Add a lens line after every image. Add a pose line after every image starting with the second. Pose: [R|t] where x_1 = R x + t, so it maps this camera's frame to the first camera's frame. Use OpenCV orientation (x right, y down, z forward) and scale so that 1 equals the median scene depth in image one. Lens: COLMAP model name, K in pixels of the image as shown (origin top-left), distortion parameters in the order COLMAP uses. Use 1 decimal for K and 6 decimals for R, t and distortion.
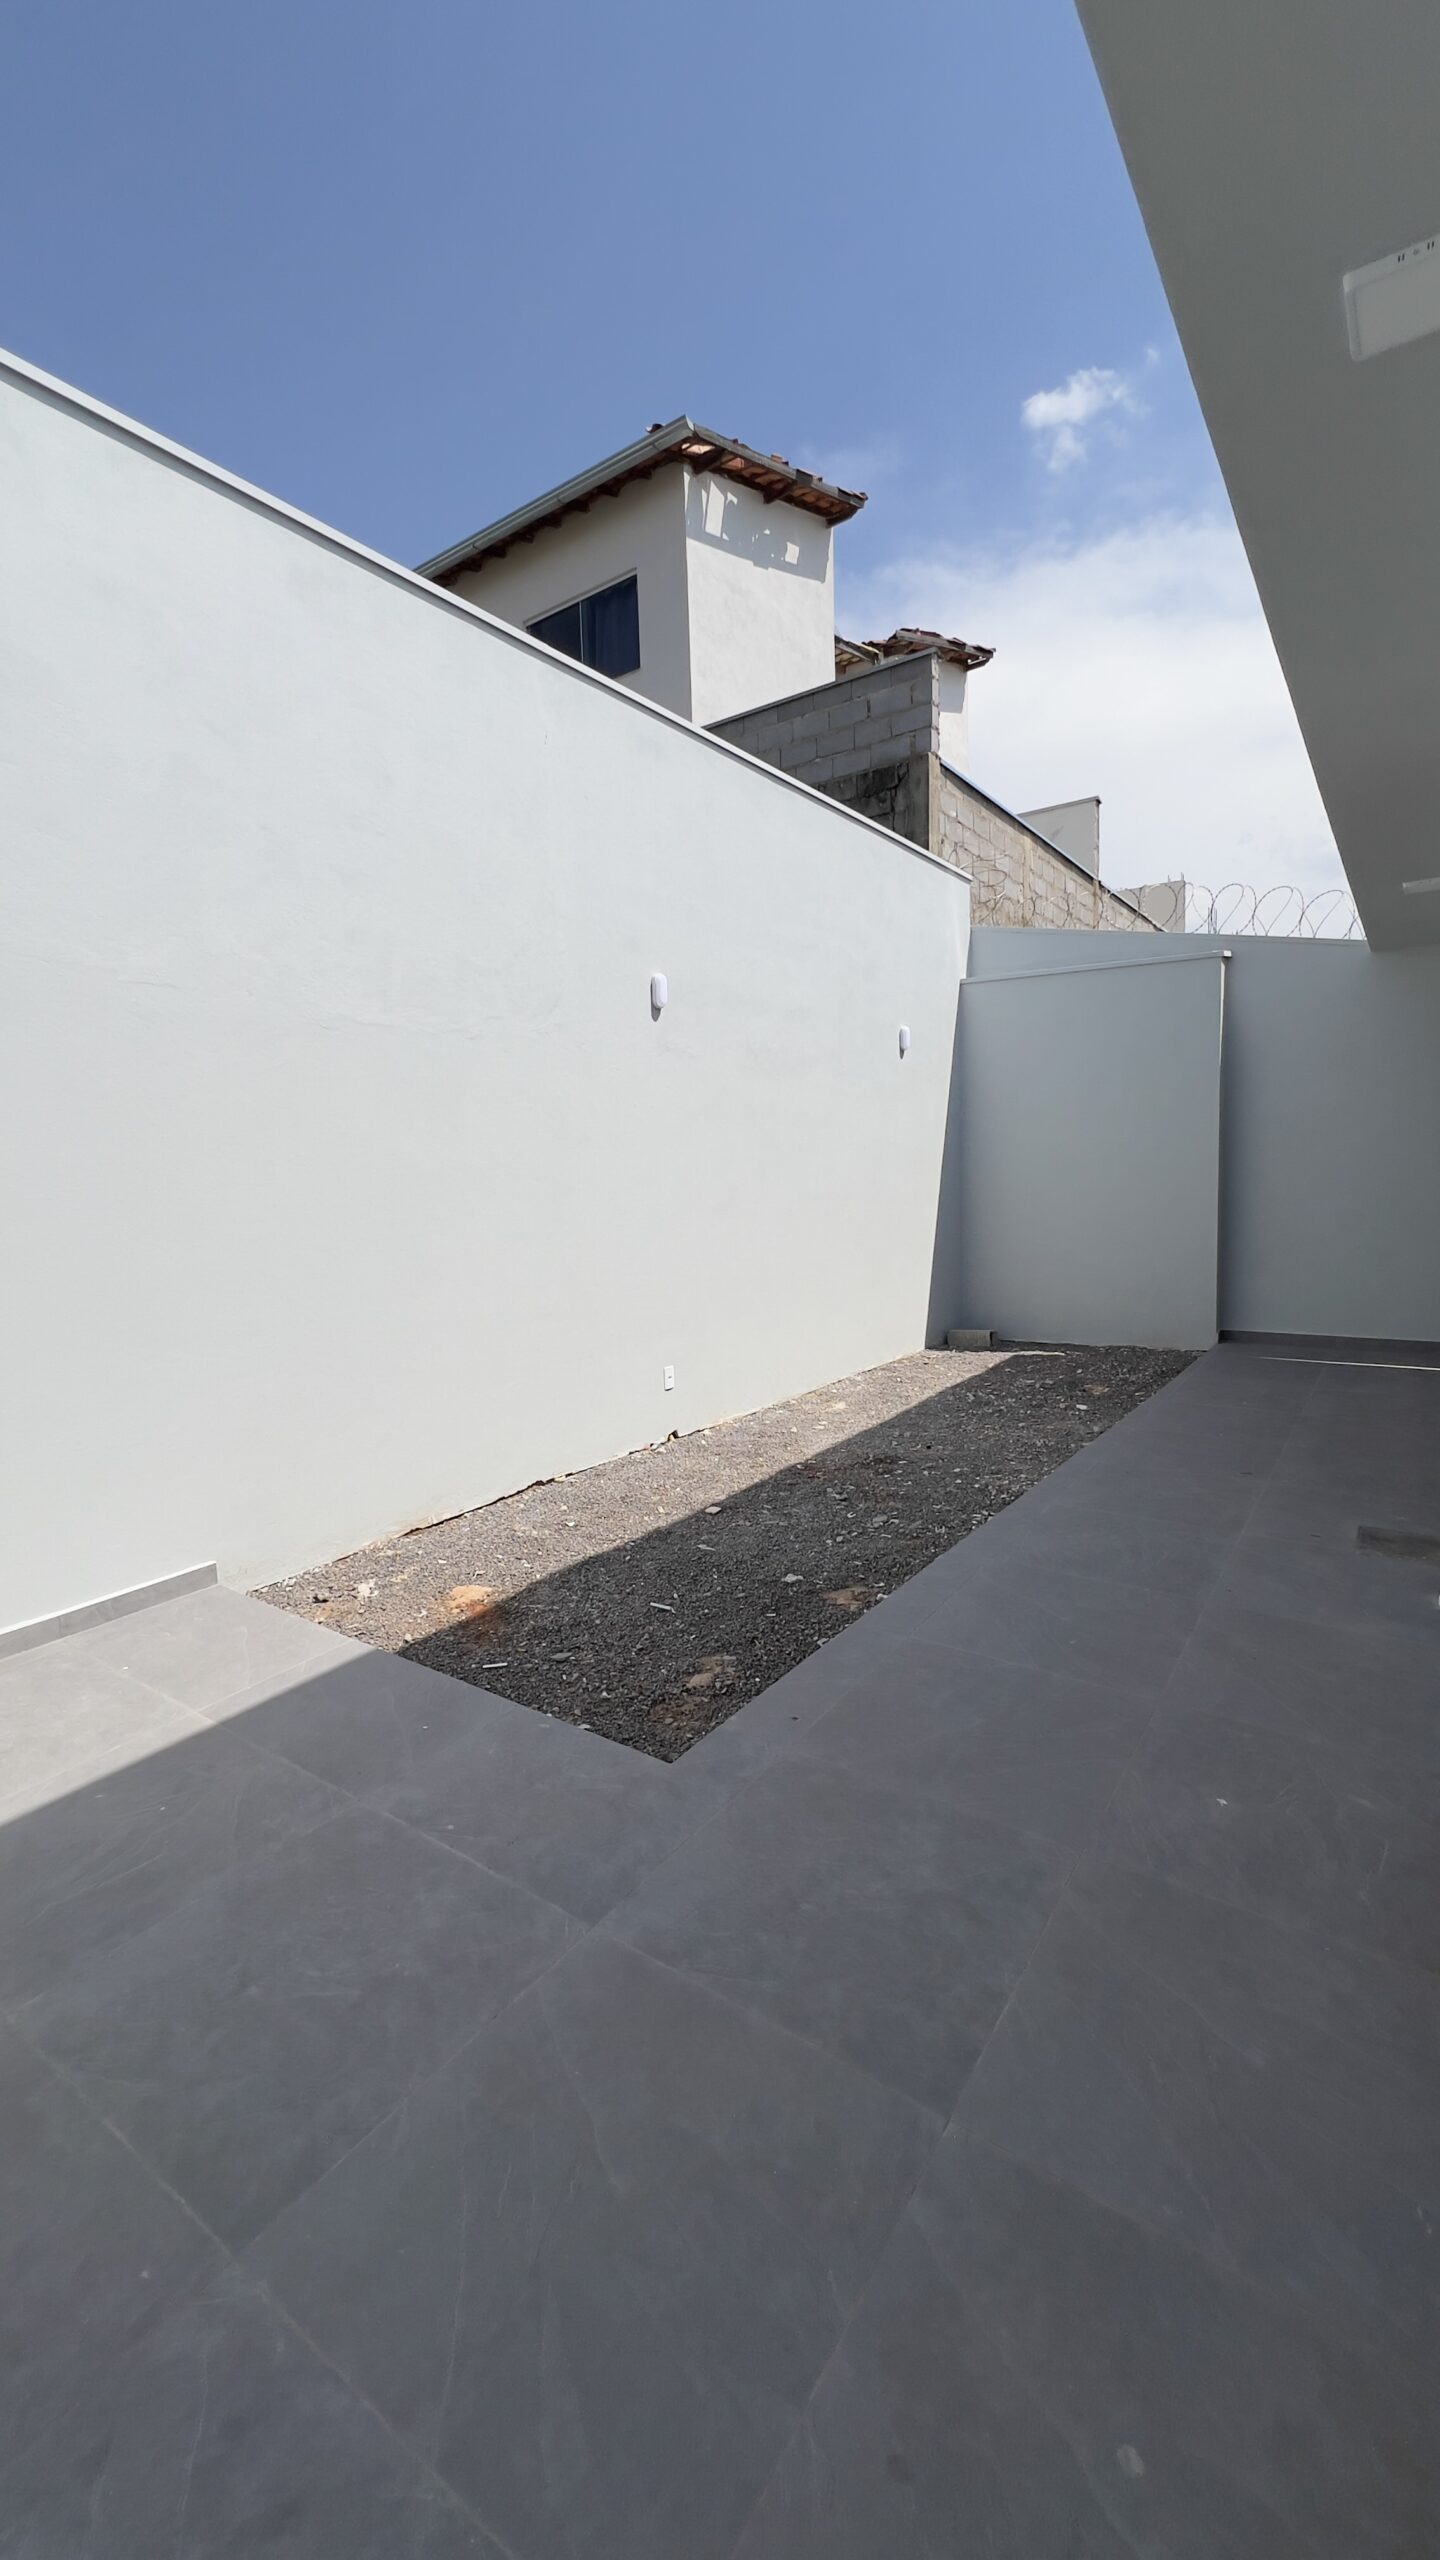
lens RADIAL K [[1022.0, 0, 726.3], [0, 1022.0, 1268.5], [0, 0, 1]] dist [0.000781, 0.000200]
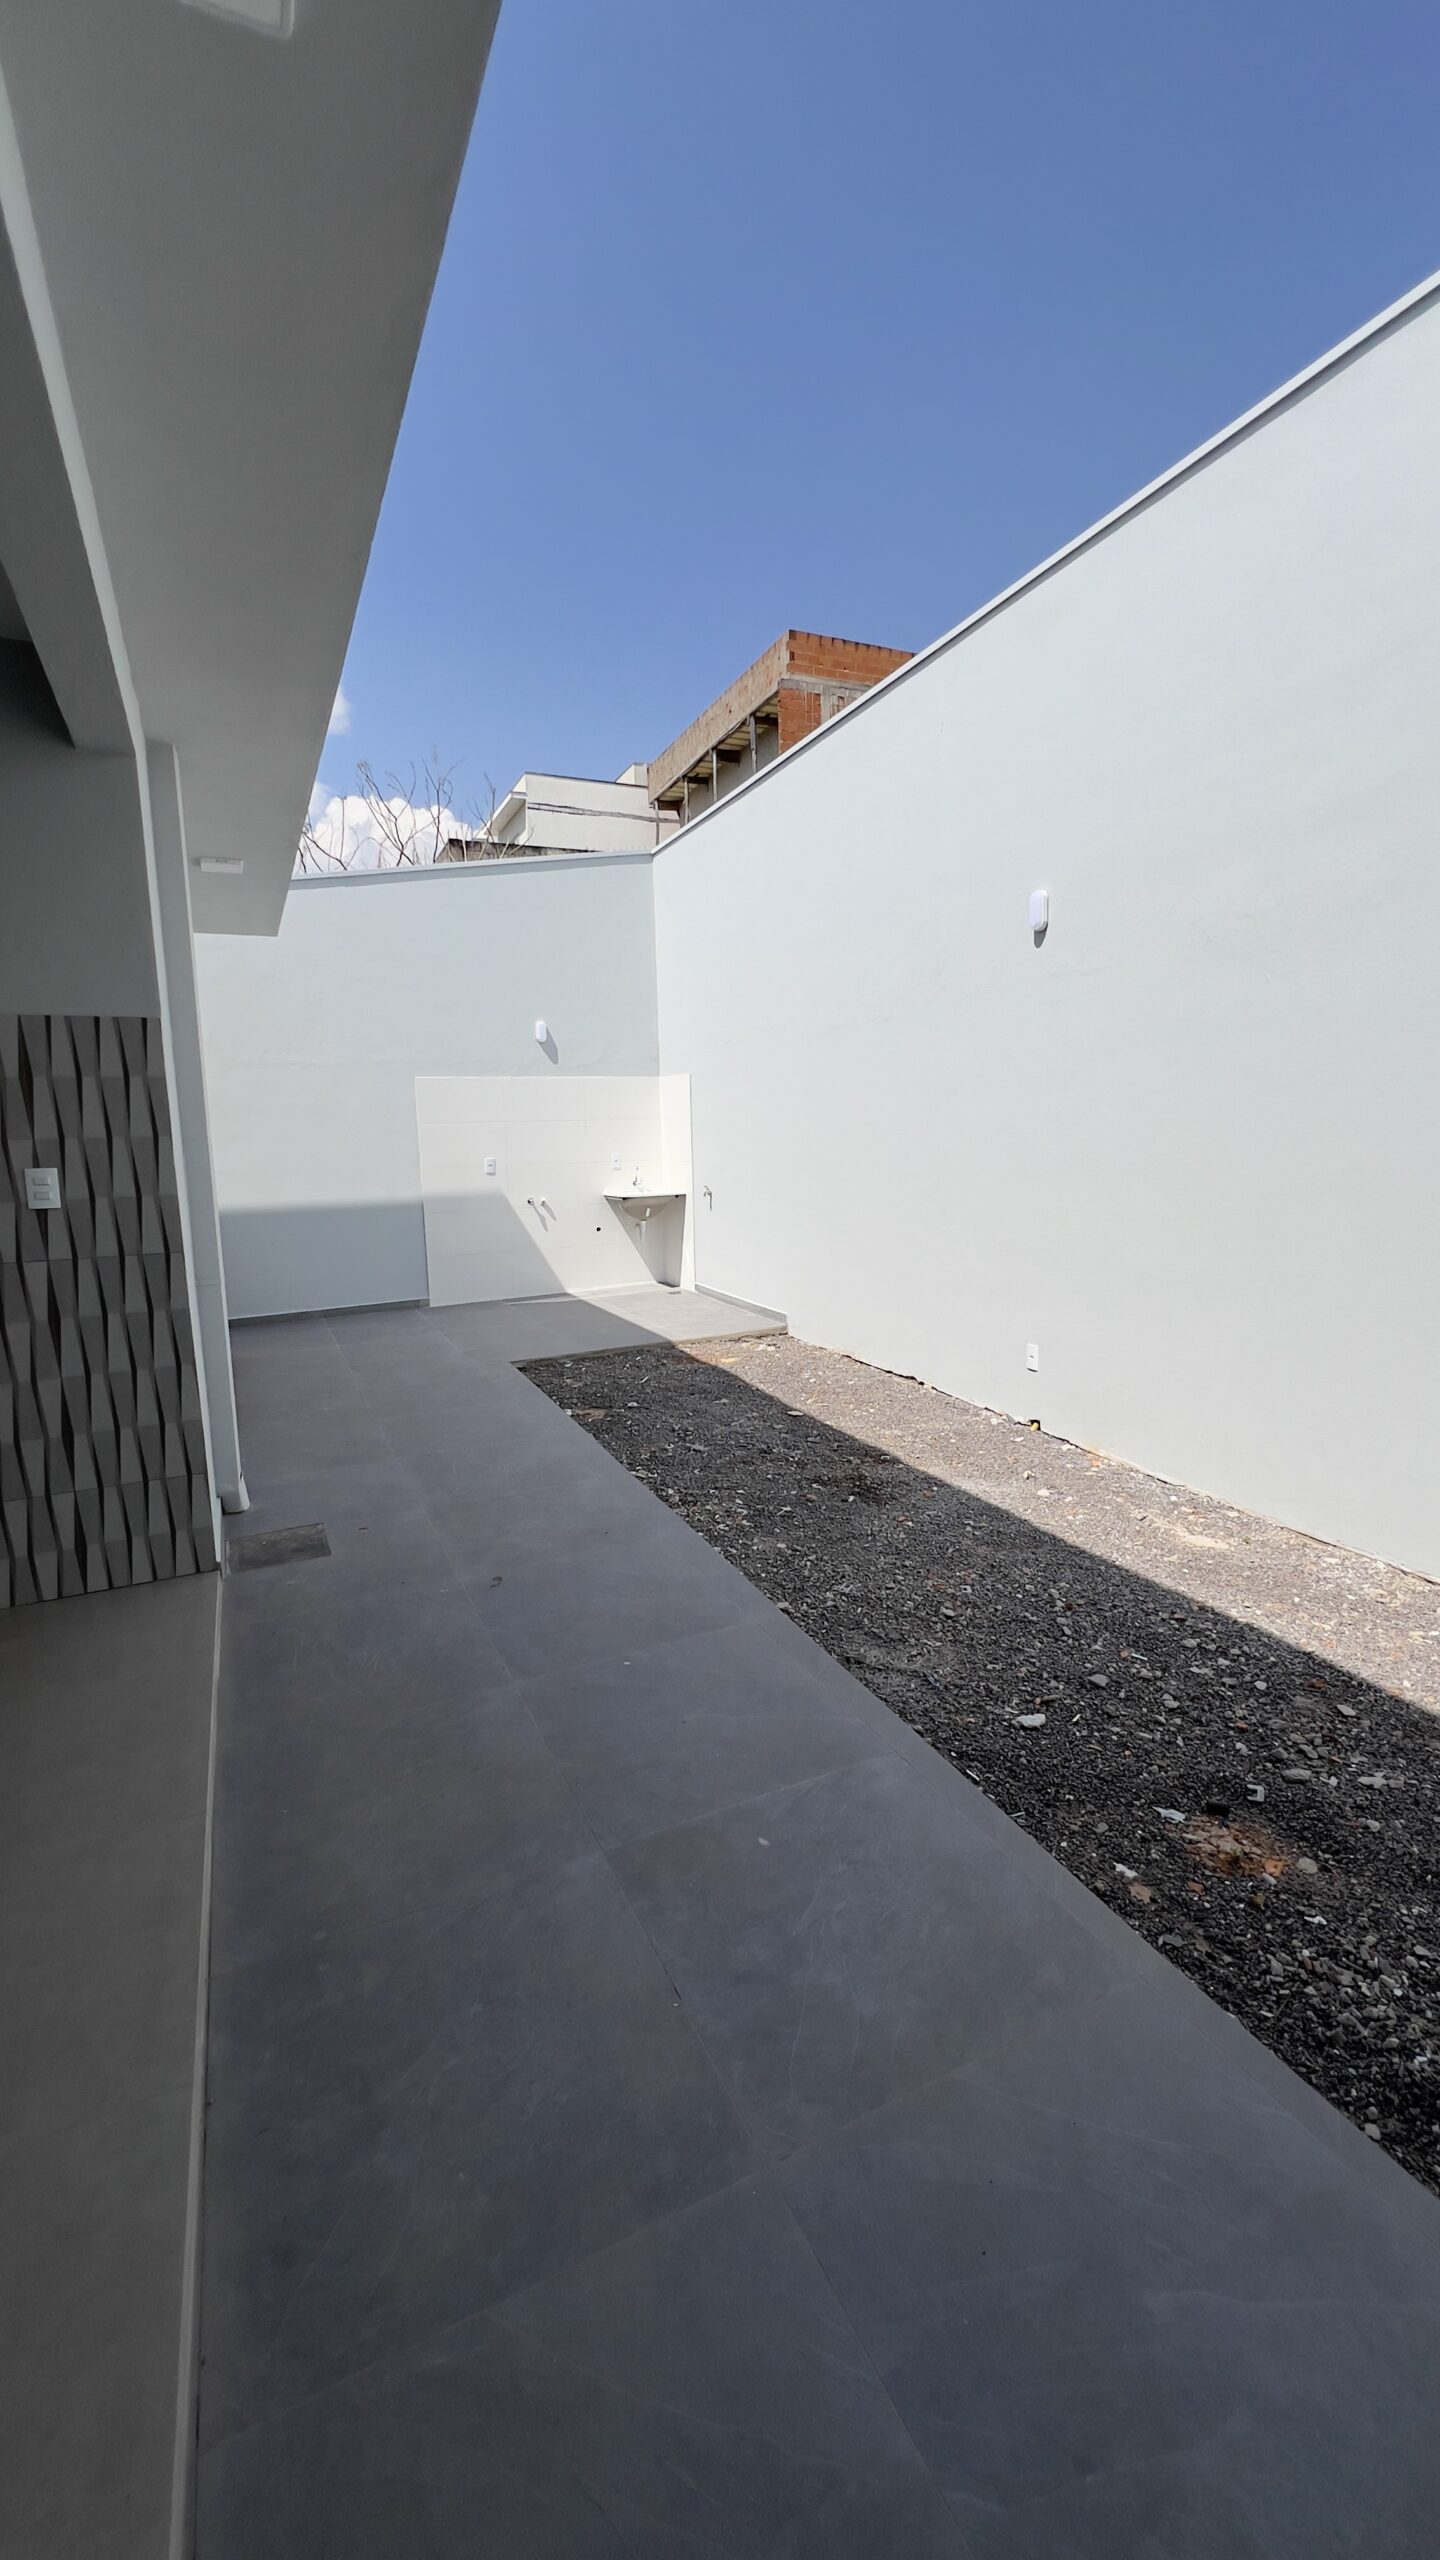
lens RADIAL K [[1022.0, 0, 726.3], [0, 1022.0, 1268.5], [0, 0, 1]] dist [0.000781, 0.000200]
pose [[-0.507604, 0.157090, -0.847149, 0.875076], [-0.037936, 0.978210, 0.204124, -0.148670], [0.860755, 0.135751, -0.490584, 1.283349]]
